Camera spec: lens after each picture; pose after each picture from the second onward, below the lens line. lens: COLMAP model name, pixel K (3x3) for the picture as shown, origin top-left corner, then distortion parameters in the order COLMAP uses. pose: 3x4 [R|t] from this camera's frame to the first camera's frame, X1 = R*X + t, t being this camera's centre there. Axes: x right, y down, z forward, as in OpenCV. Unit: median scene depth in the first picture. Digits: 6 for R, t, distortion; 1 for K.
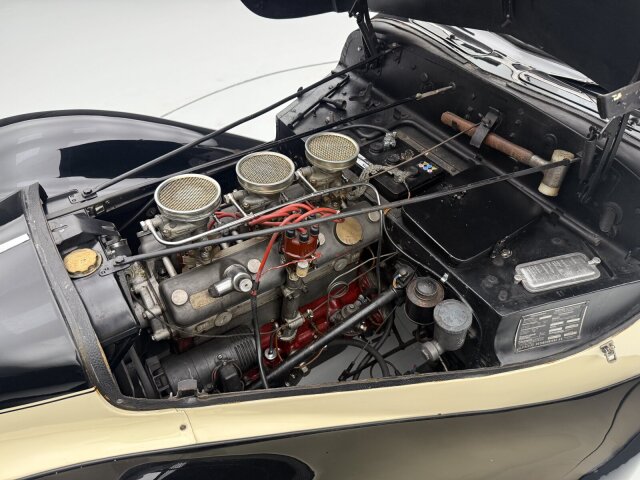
lens RADIAL K [[458.3, 0, 320.0], [0, 458.3, 240.0], [0, 0, 1]] dist [0.077067, -0.086594]
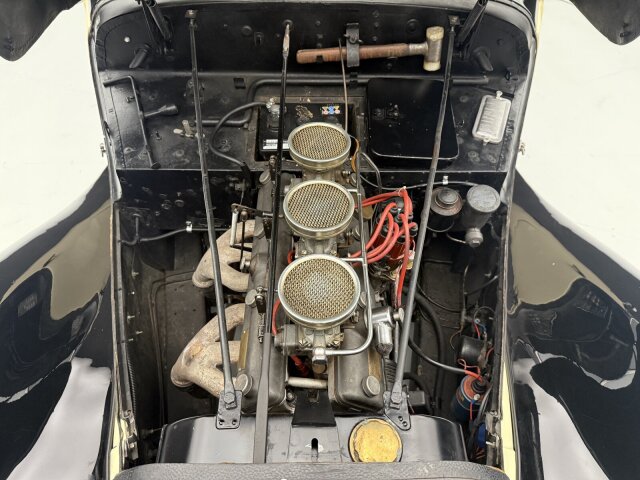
lens RADIAL K [[458.3, 0, 320.0], [0, 458.3, 240.0], [0, 0, 1]] dist [0.077067, -0.086594]
pose [[0.540170, -0.670384, 0.508725, -0.481209], [0.589599, 0.732815, 0.339640, -0.321636], [-0.600491, 0.116480, 0.791102, 0.306525]]
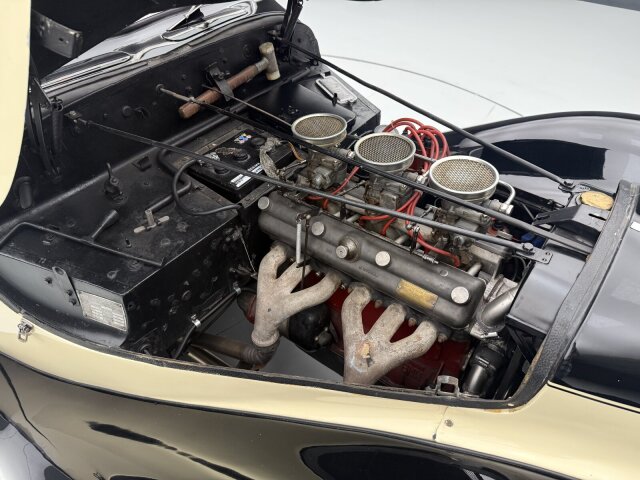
lens RADIAL K [[458.3, 0, 320.0], [0, 458.3, 240.0], [0, 0, 1]] dist [0.077067, -0.086594]
pose [[-0.328725, -0.645822, 0.689096, -0.717417], [0.679707, 0.344796, 0.647390, -0.669570], [-0.655696, 0.681197, 0.325627, 0.761327]]
